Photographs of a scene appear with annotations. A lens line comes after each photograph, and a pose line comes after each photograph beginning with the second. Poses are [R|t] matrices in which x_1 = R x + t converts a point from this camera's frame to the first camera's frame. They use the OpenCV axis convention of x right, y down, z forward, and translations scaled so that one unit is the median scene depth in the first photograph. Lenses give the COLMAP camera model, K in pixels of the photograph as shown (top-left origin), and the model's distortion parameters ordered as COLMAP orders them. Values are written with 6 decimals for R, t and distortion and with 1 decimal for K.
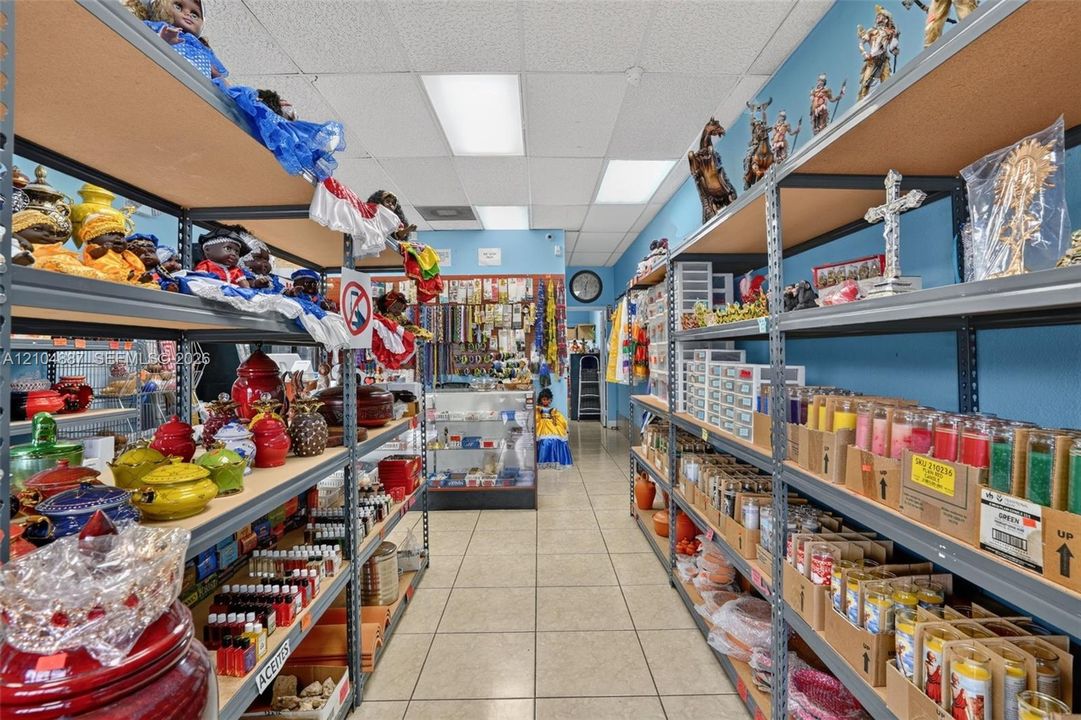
lens RADIAL K [[493.7, 0, 541.9], [0, 493.7, 356.9], [0, 0, 1]] dist [-0.002544, 0.000187]
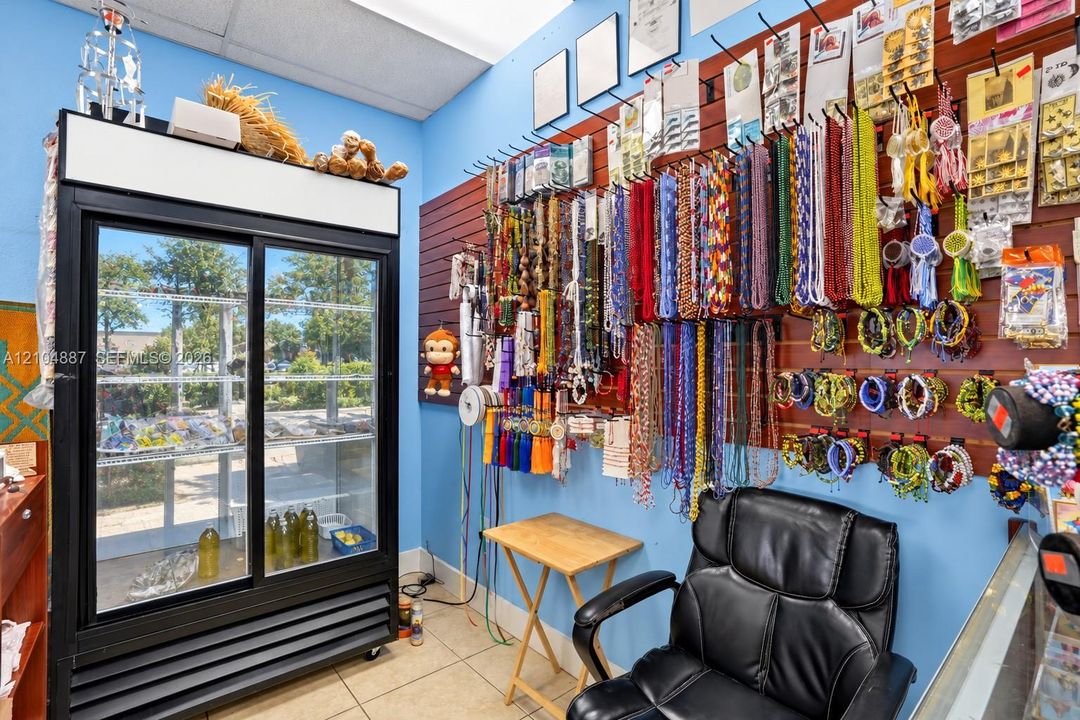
lens RADIAL K [[493.2, 0, 539.0], [0, 493.2, 357.2], [0, 0, 1]] dist [-0.002544, 0.000187]
pose [[0.645962, 0.003396, -0.763362, -0.079342], [-0.010648, 0.999933, -0.004562, -0.005773], [0.763295, 0.011075, 0.645955, 0.774871]]
